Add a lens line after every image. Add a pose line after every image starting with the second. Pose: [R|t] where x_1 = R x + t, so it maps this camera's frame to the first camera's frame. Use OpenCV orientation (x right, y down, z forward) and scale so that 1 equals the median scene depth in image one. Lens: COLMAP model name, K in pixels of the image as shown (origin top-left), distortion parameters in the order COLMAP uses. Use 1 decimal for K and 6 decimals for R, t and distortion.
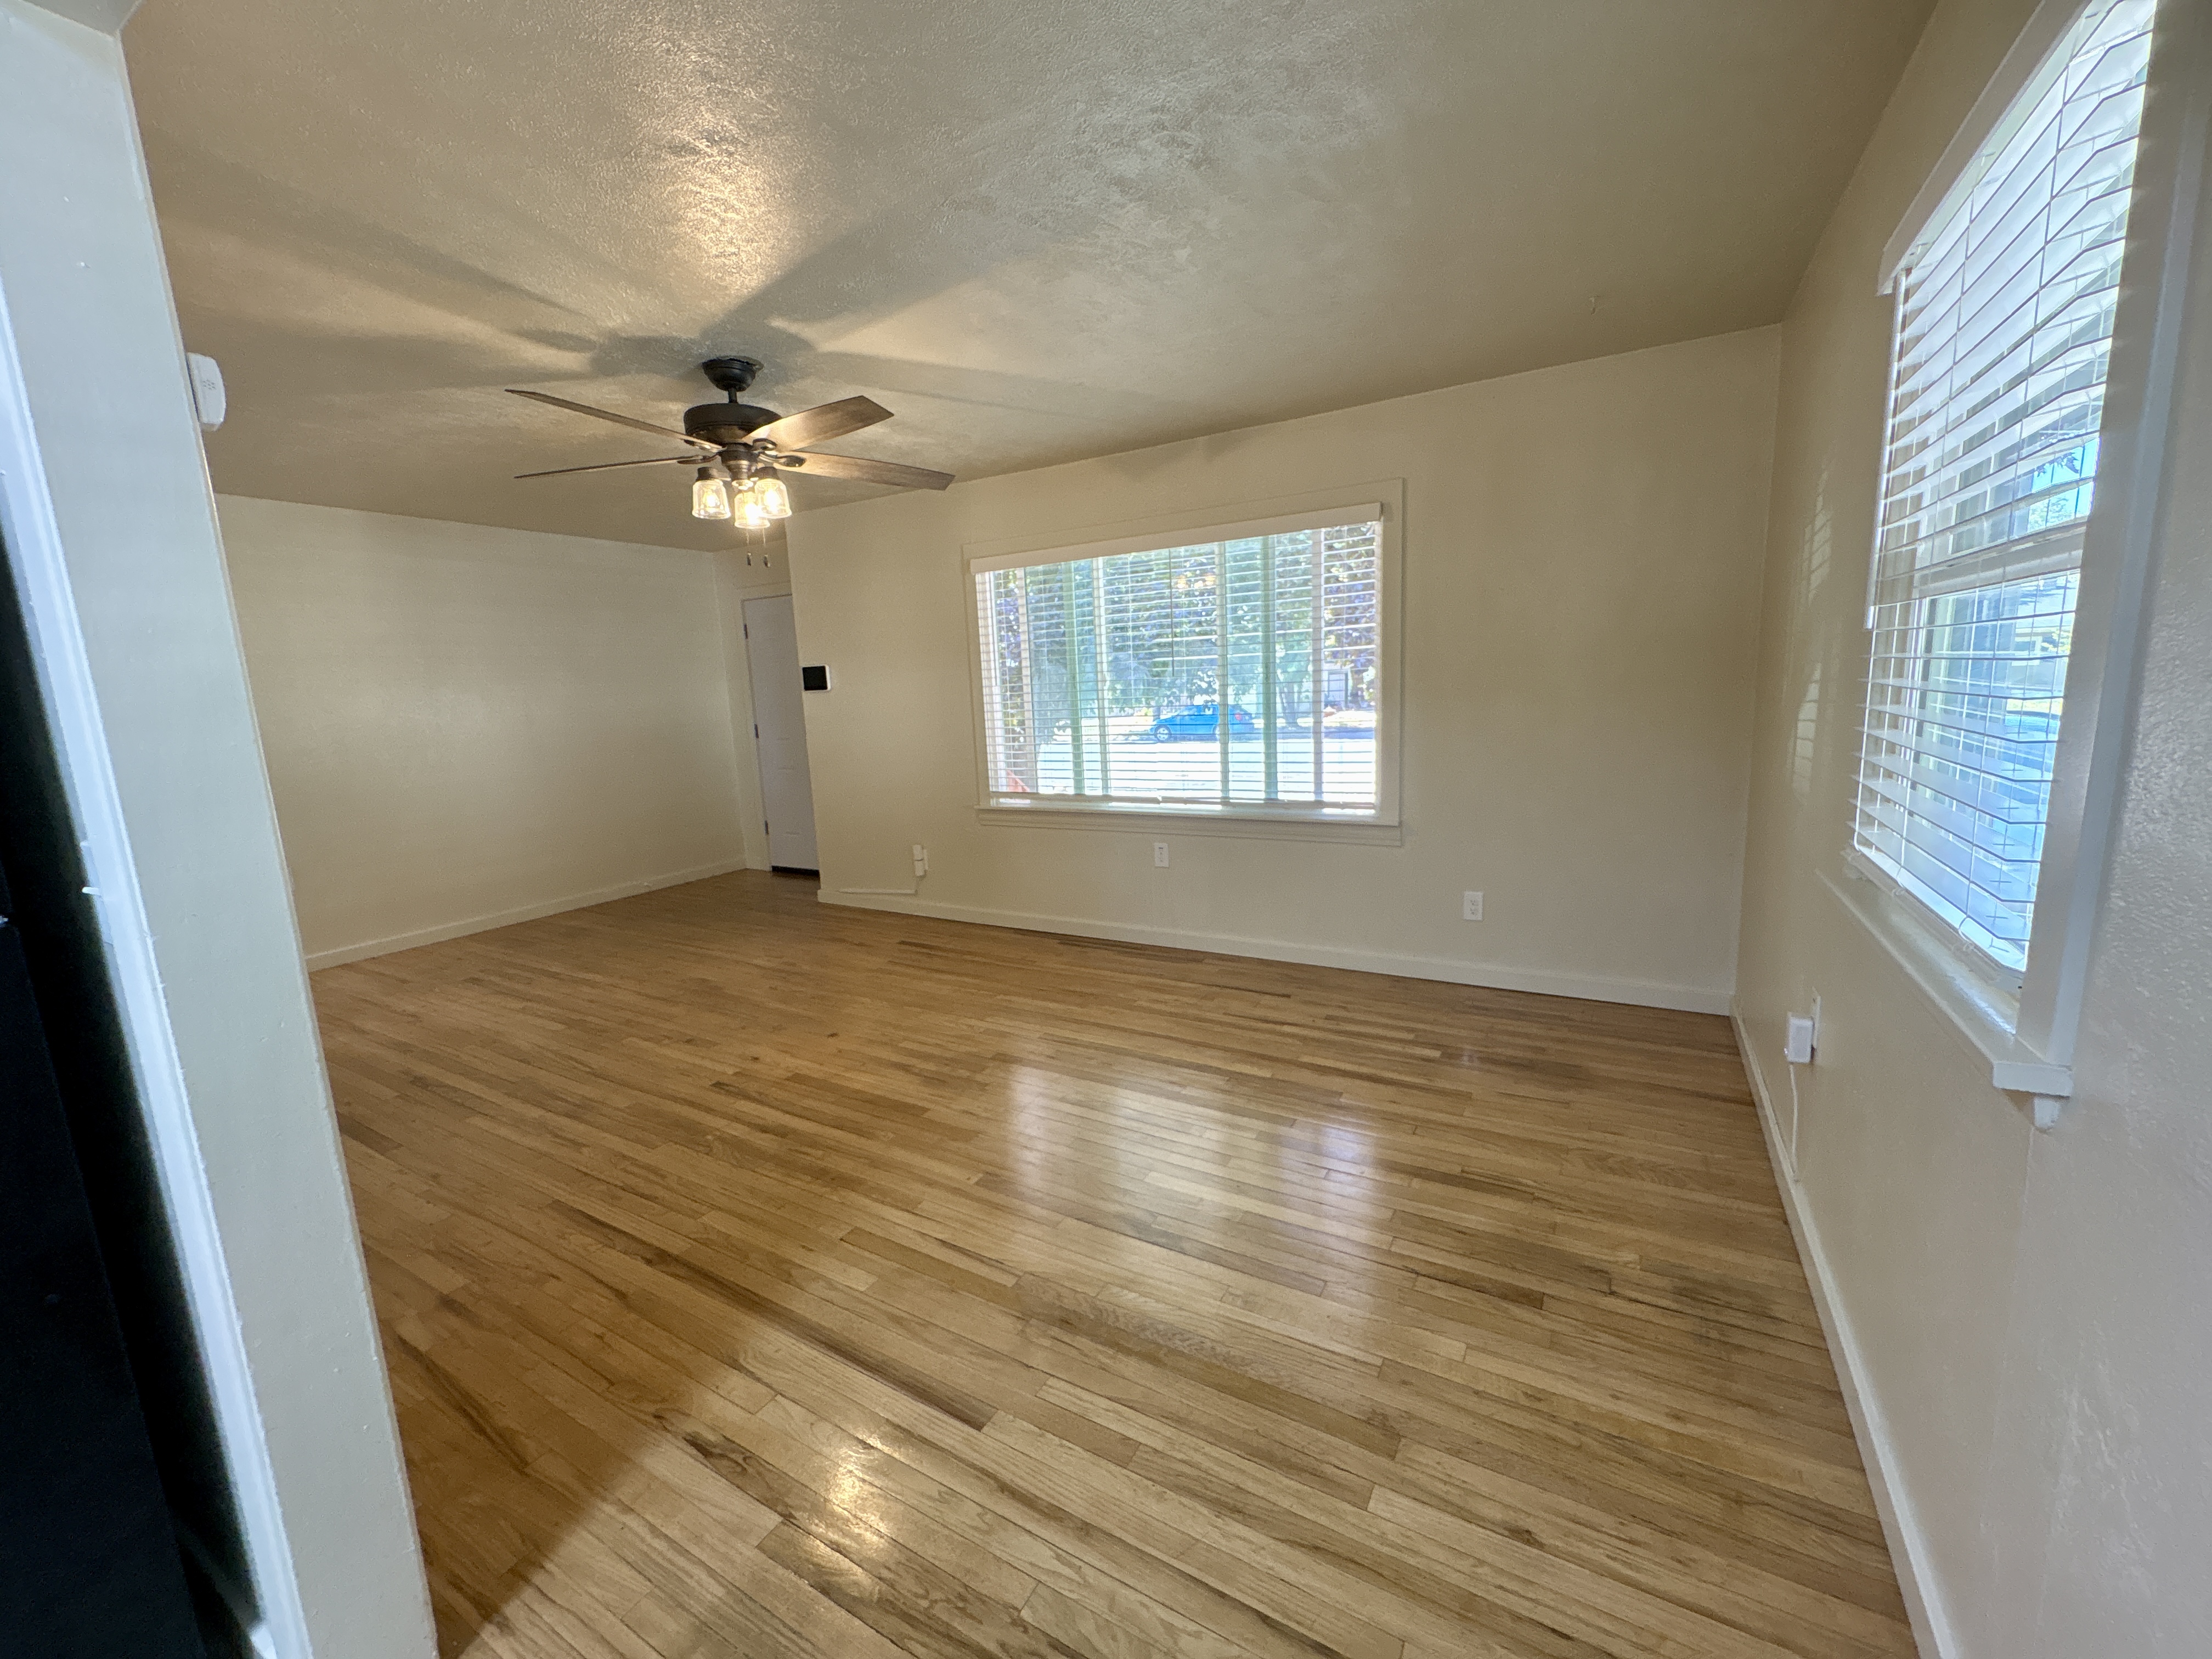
lens RADIAL K [[881.5, 0, 1106.9], [0, 881.5, 828.1], [0, 0, 1]] dist [0.001417, 0.000300]
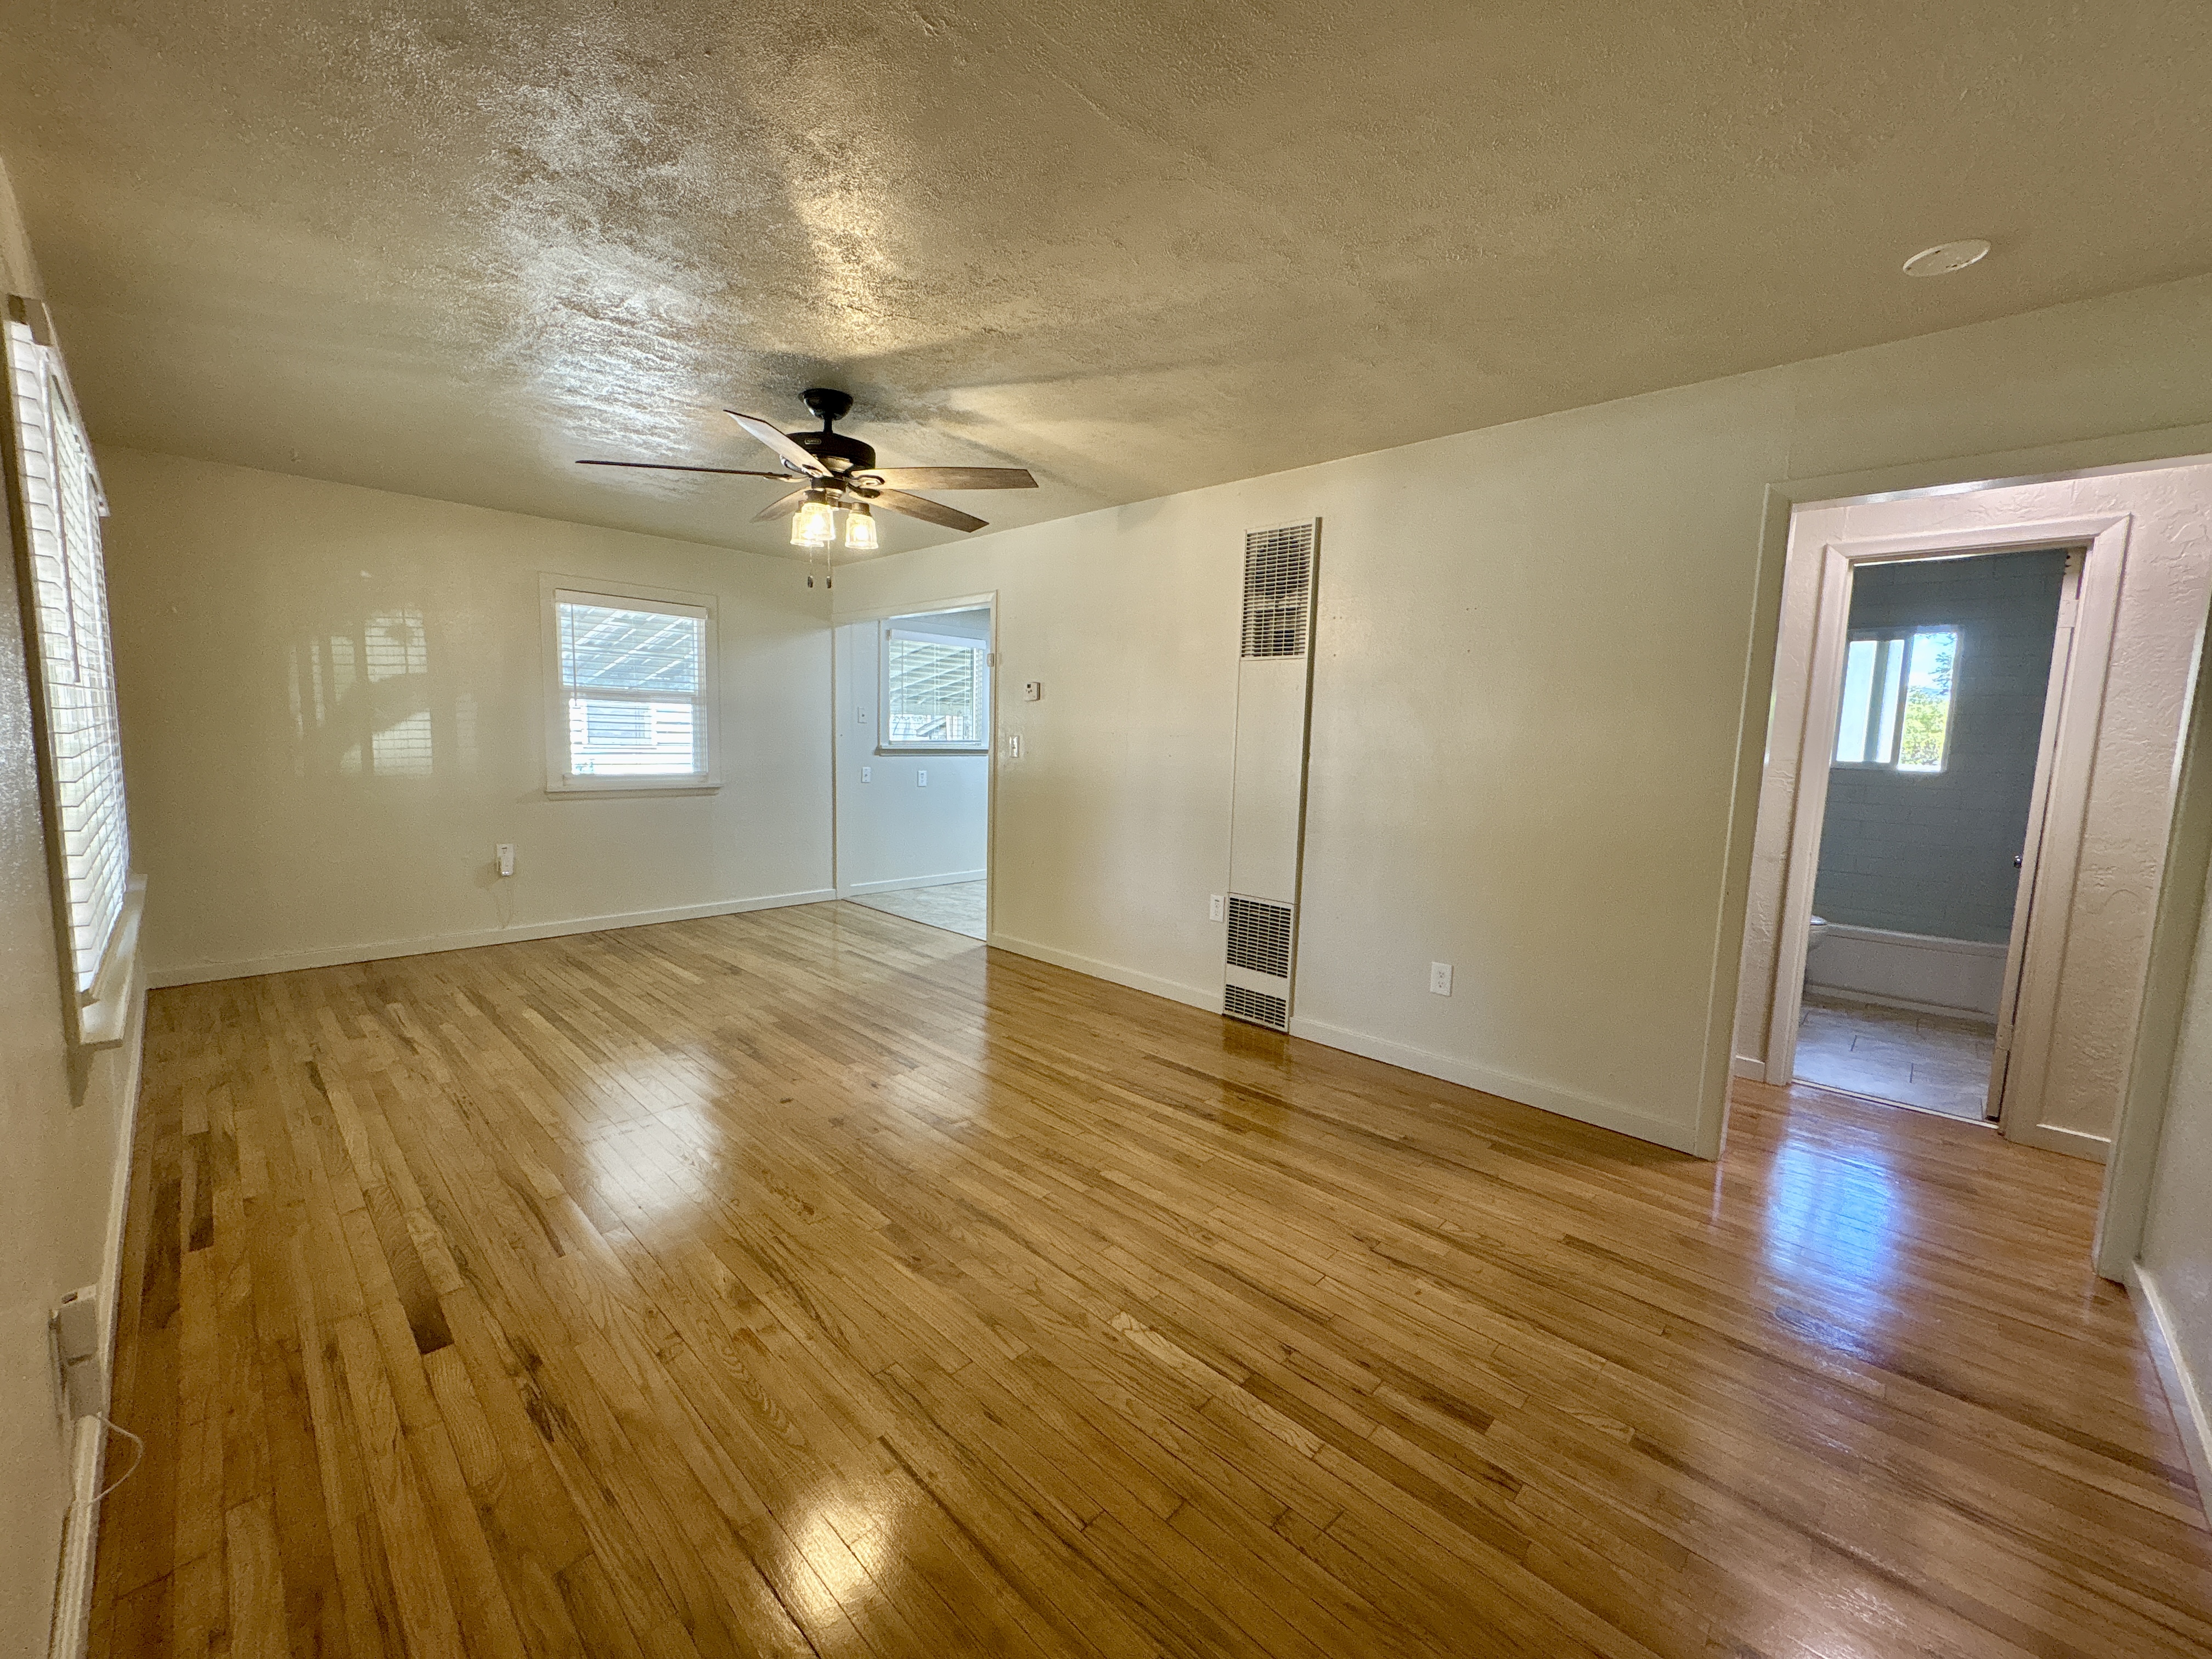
lens RADIAL K [[881.5, 0, 1102.5], [0, 881.5, 831.6], [0, 0, 1]] dist [0.001417, 0.000300]
pose [[-0.970811, -0.012502, 0.239519, -0.778617], [0.051872, 0.964061, 0.260567, -0.222491], [-0.234169, 0.265386, -0.935273, 1.586612]]
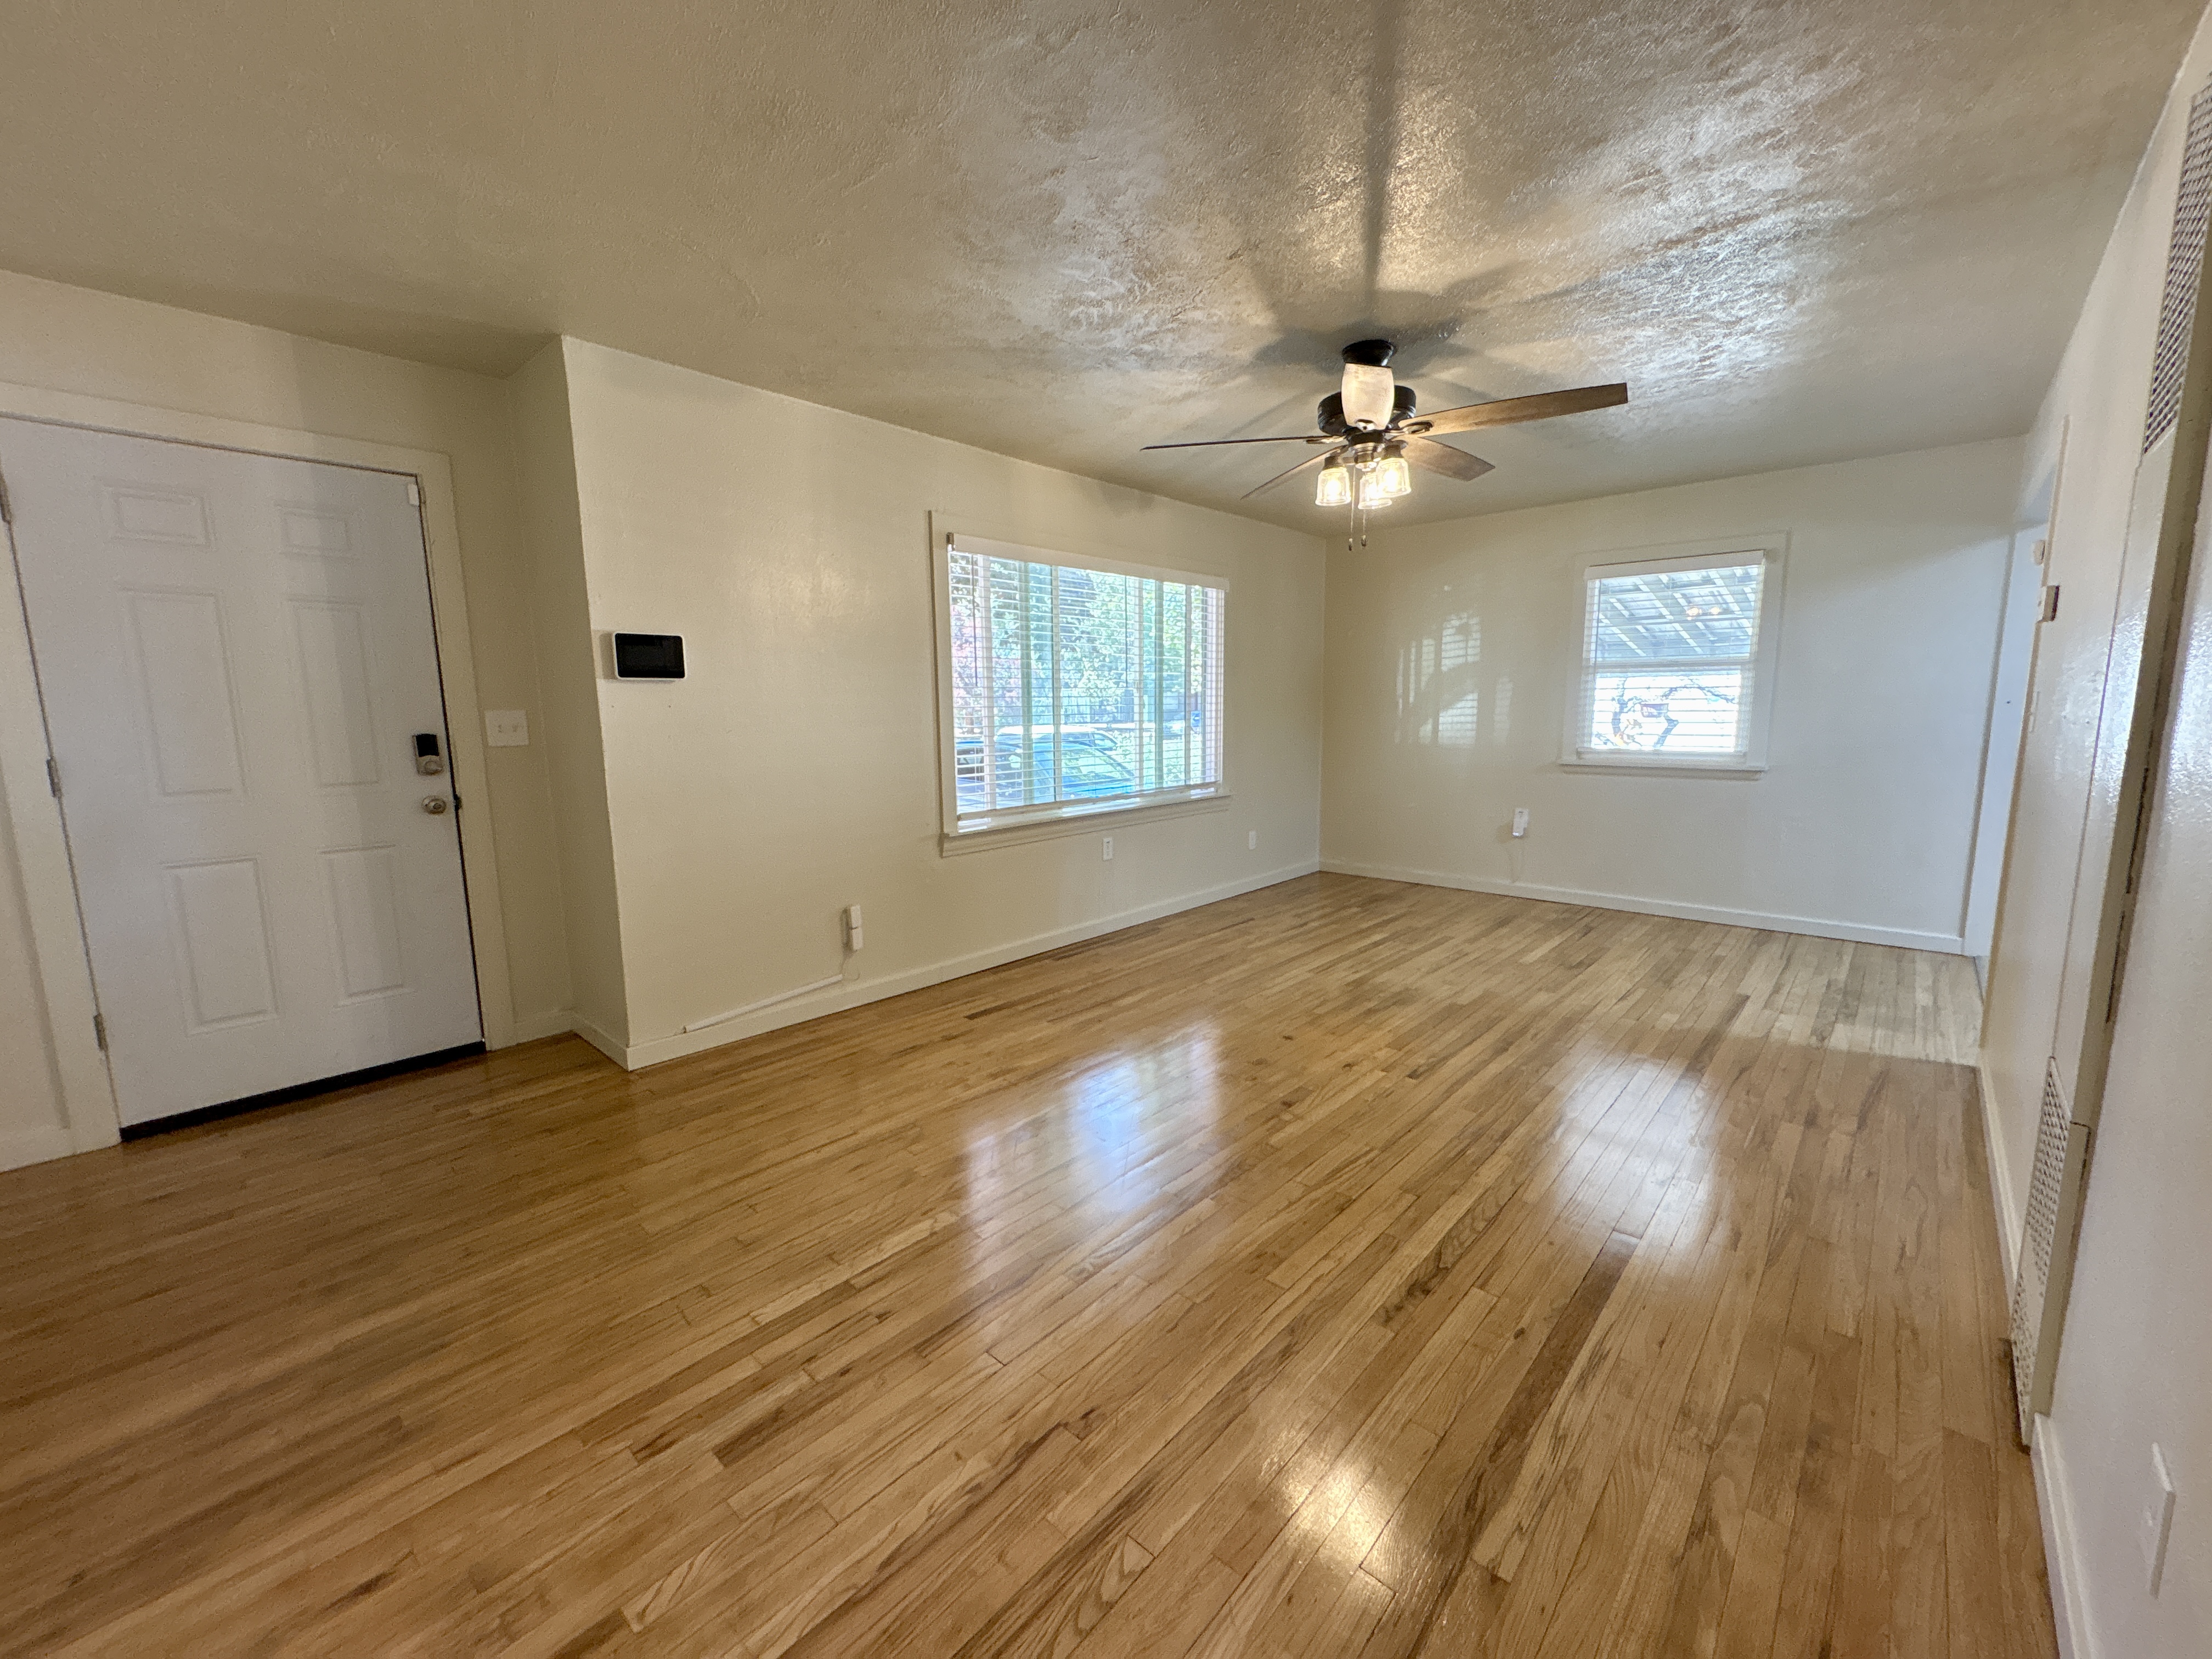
lens RADIAL K [[881.5, 0, 1103.6], [0, 881.5, 829.6], [0, 0, 1]] dist [0.001417, 0.000300]
pose [[0.215476, -0.097103, 0.971669, -1.191043], [0.160648, 0.985011, 0.062812, -0.074580], [-0.963204, 0.142562, 0.227845, 0.893601]]
